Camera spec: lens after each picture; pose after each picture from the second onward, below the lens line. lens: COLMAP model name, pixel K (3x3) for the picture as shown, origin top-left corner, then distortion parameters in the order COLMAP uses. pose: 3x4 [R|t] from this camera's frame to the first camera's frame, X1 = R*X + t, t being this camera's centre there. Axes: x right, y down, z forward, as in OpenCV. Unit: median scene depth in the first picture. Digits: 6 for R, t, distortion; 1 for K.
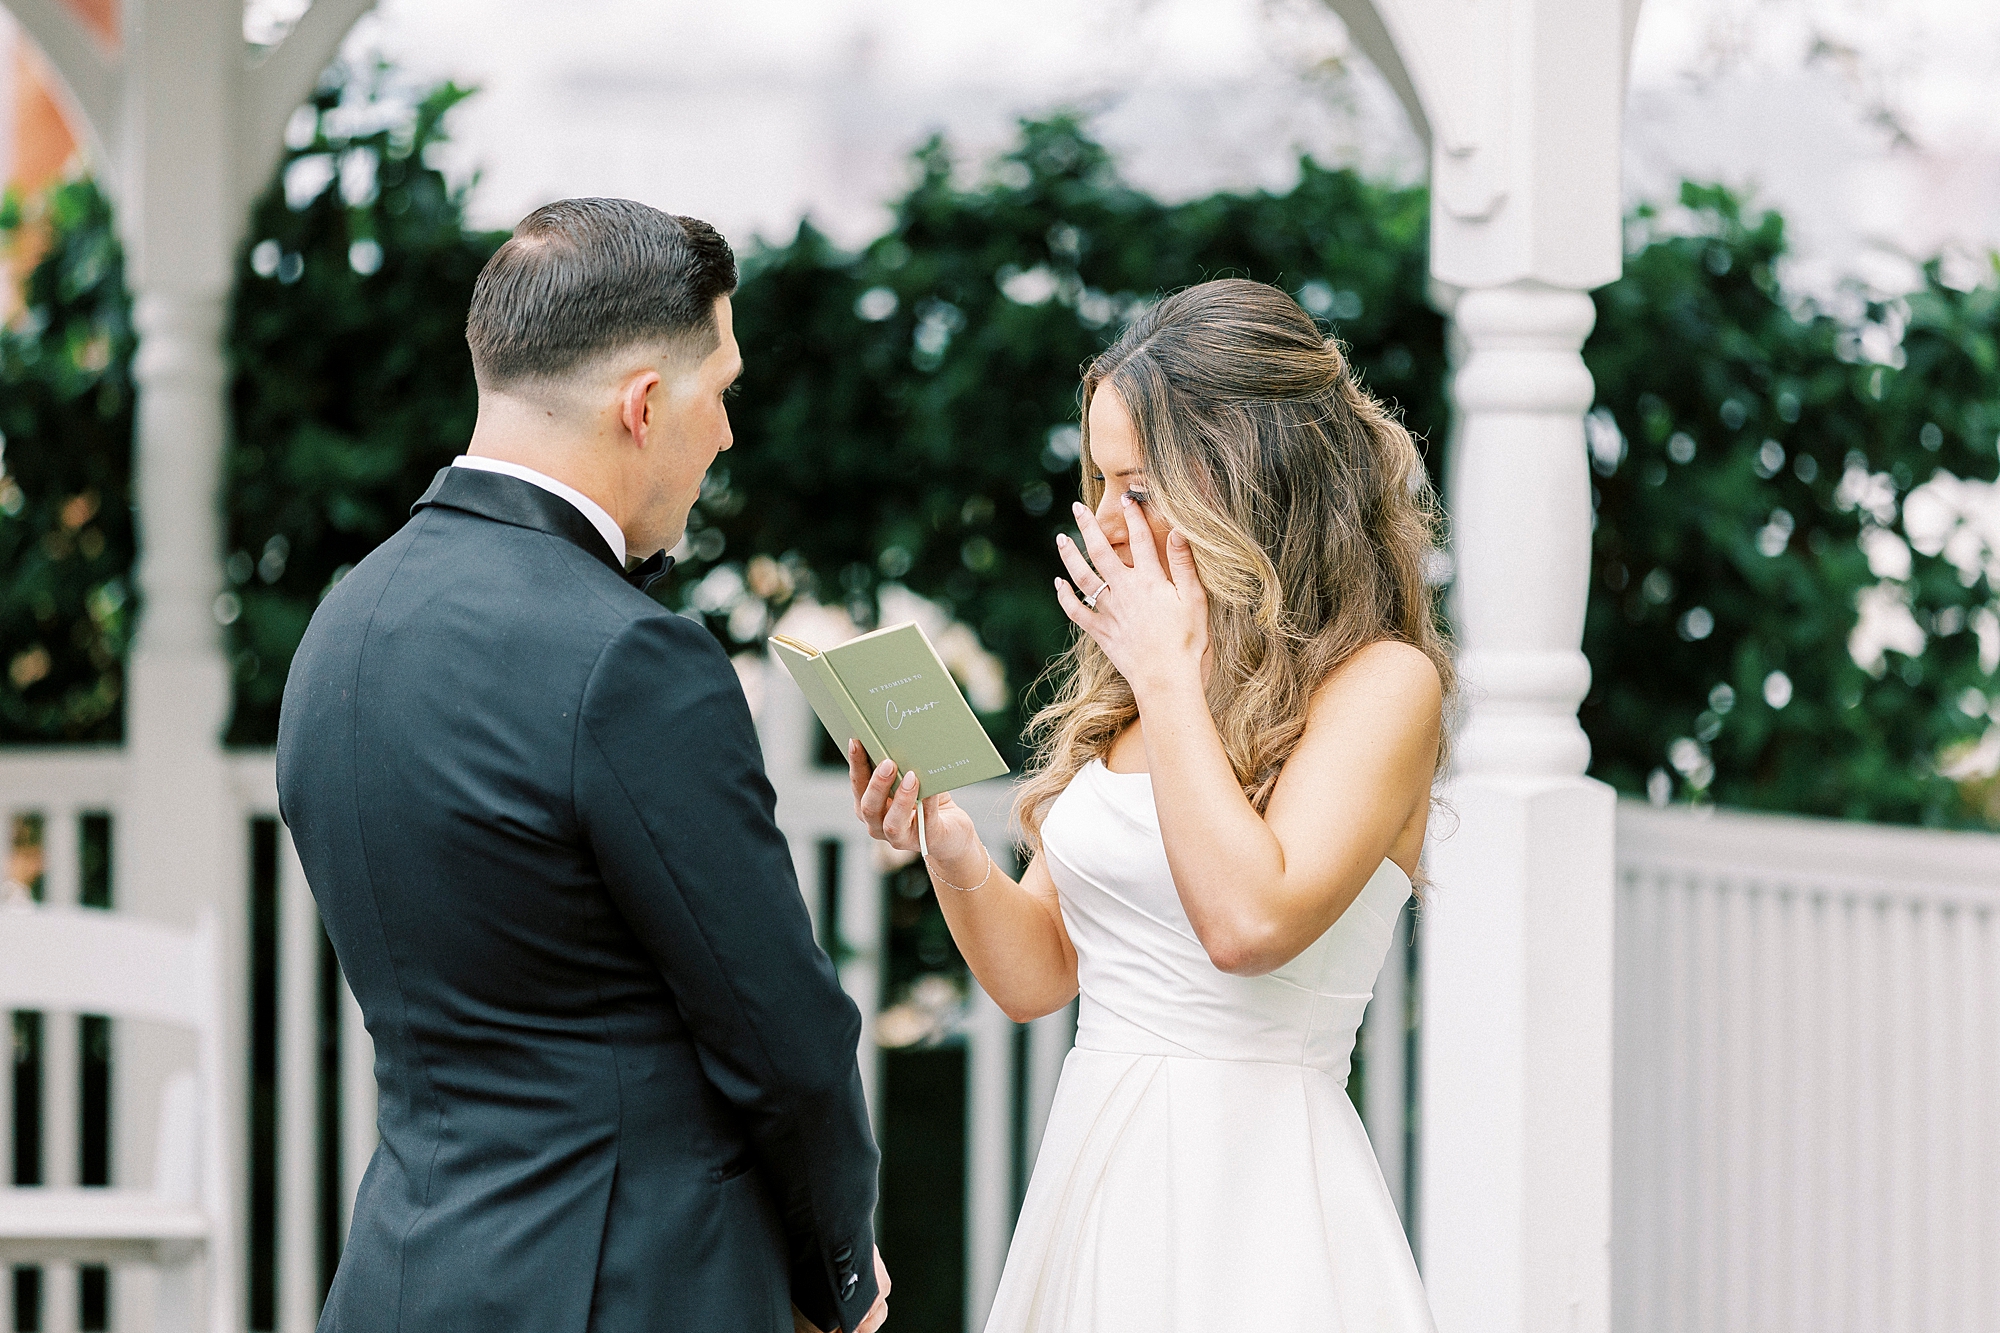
lens RADIAL K [[11653.0, 0, 1000.0], [0, 11653.0, 666.5], [0, 0, 1]] dist [-0.159471, 15.524015]
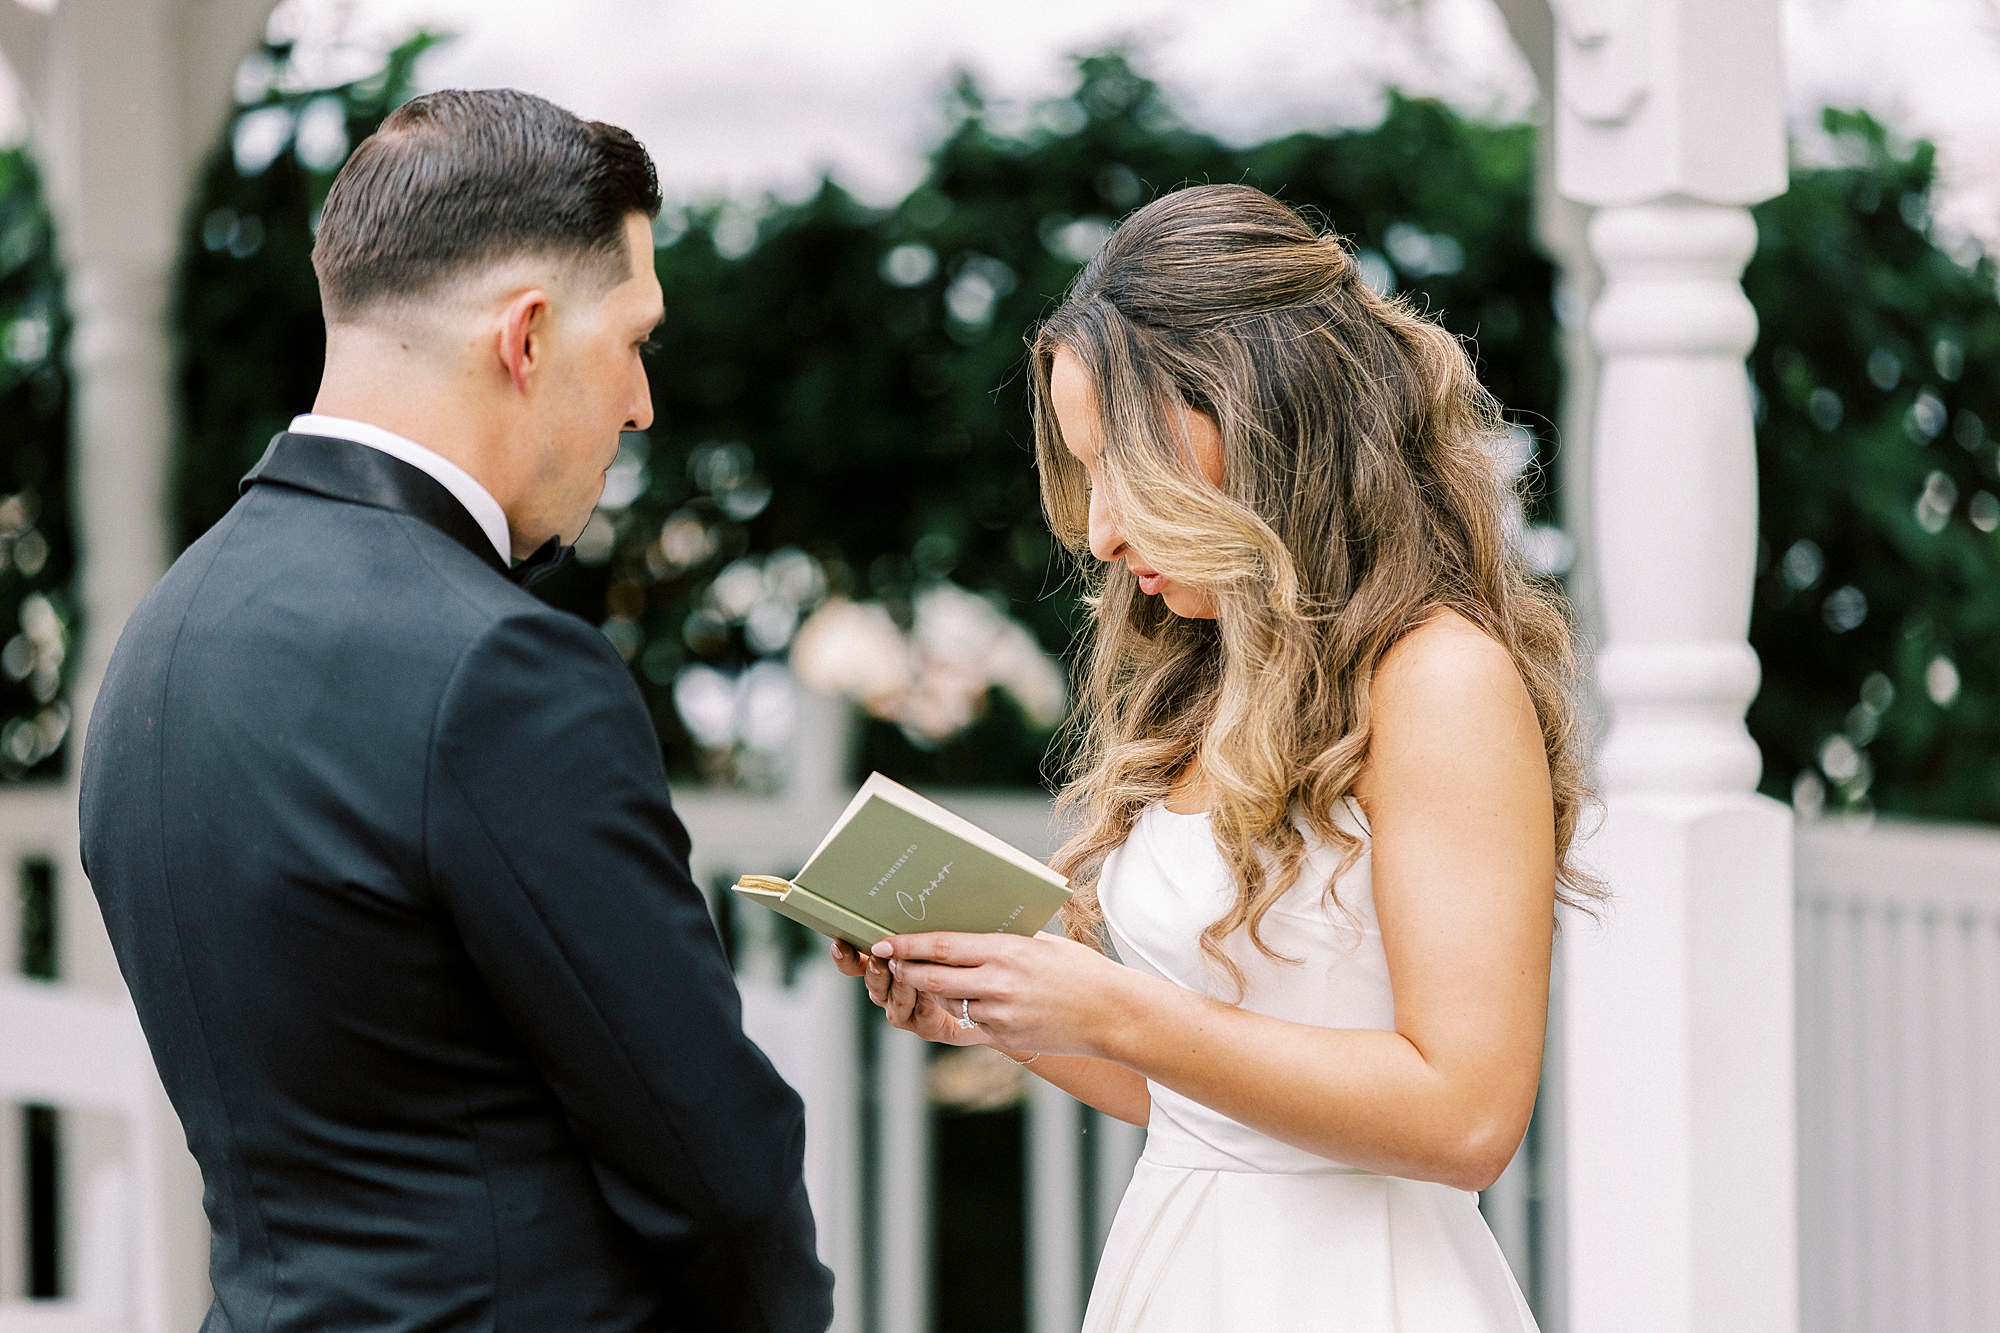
lens RADIAL K [[11653.0, 0, 1000.0], [0, 11653.0, 666.5], [0, 0, 1]] dist [-0.159471, 15.524015]
pose [[0.999707, -0.021376, -0.011398, 0.005722], [0.021365, 0.999771, -0.001066, 0.000370], [0.011418, 0.000822, 0.999934, 0.120905]]
